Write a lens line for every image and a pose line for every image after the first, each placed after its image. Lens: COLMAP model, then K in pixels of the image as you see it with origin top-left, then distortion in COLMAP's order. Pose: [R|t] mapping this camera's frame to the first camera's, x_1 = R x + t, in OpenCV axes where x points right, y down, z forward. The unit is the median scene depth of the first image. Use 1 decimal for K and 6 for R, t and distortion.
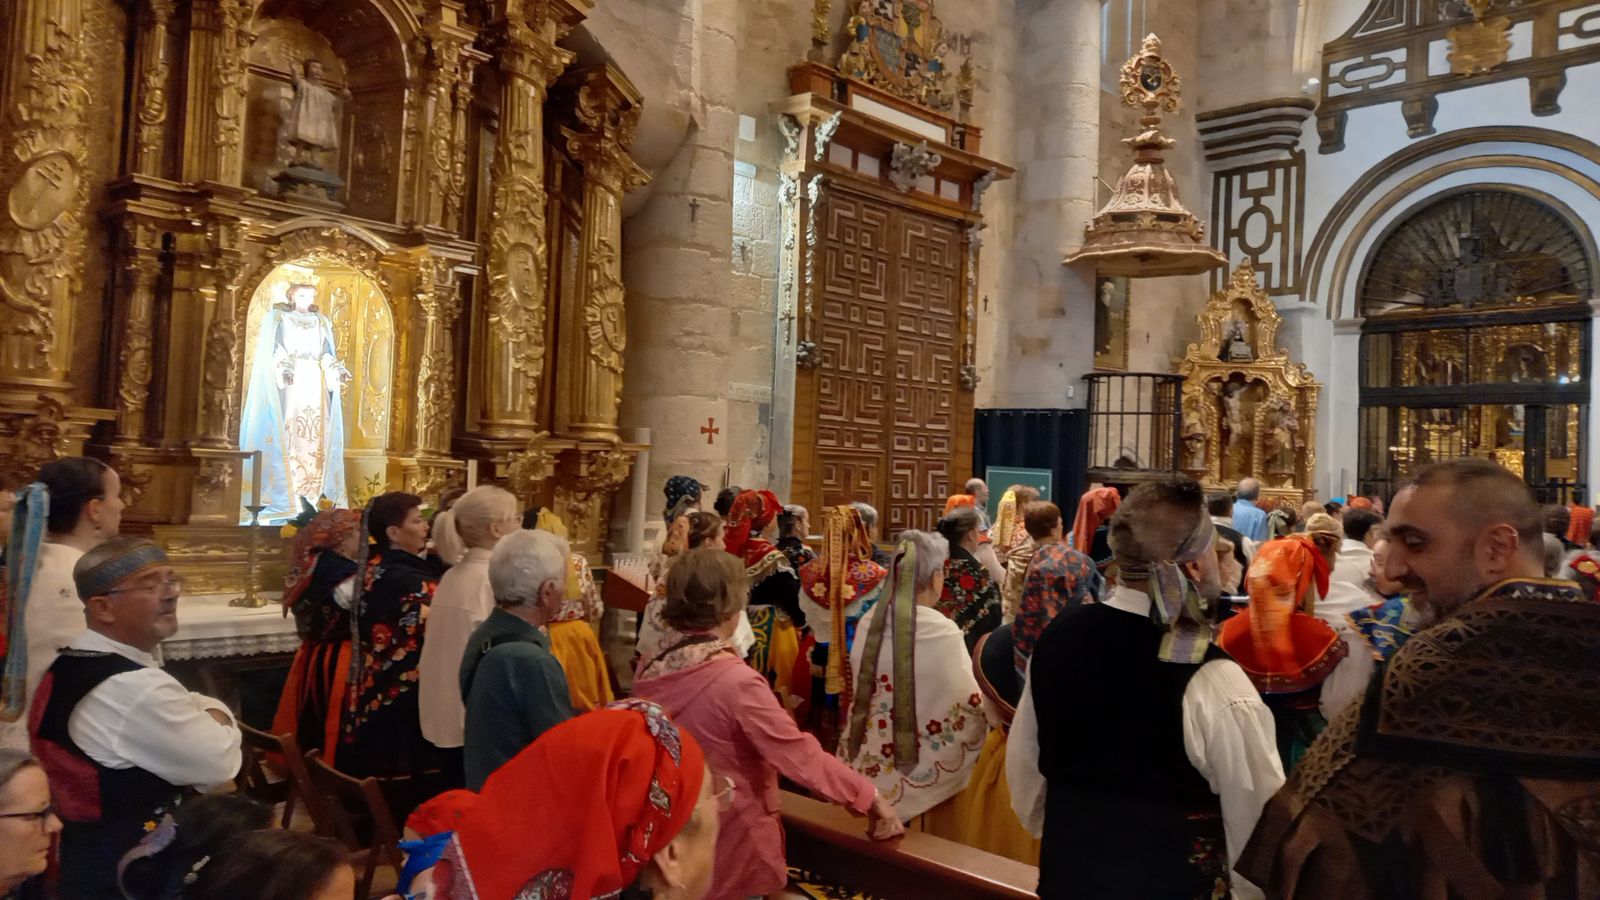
lens RADIAL K [[1163.1, 0, 813.2], [0, 1163.1, 451.3], [0, 0, 1]] dist [0.057474, -0.065923]
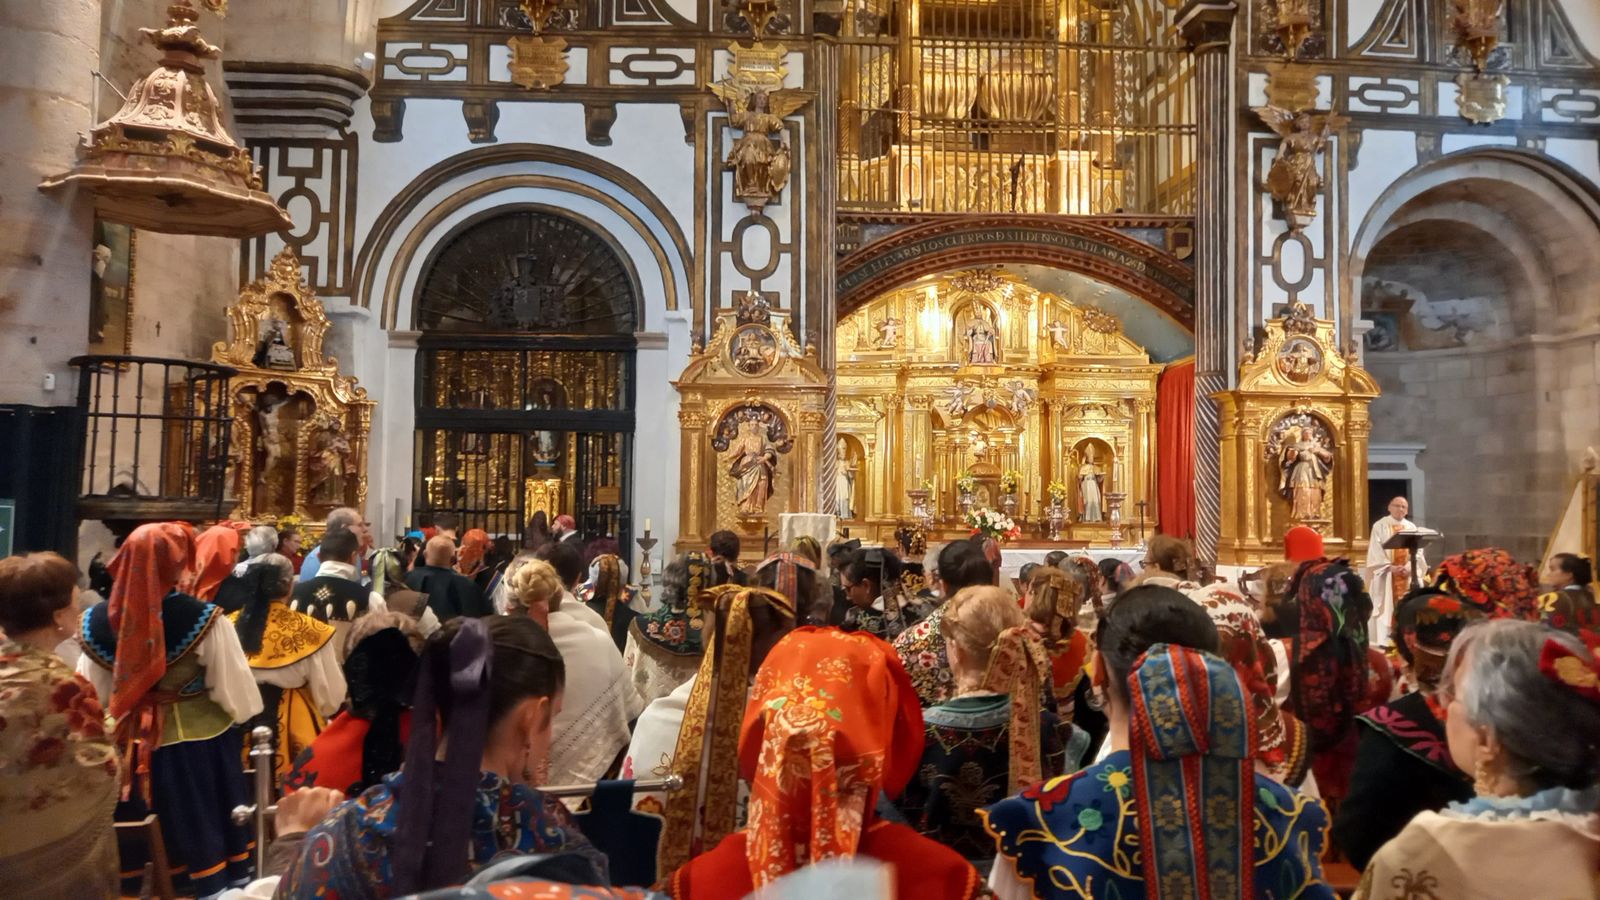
lens RADIAL K [[1158.3, 0, 812.0], [0, 1158.3, 445.0], [0, 0, 1]] dist [0.066700, -0.071468]
pose [[0.686403, 0.024805, 0.726798, 0.024892], [0.002085, 0.999347, -0.036076, 0.006959], [-0.727218, 0.026278, 0.685903, 0.168095]]
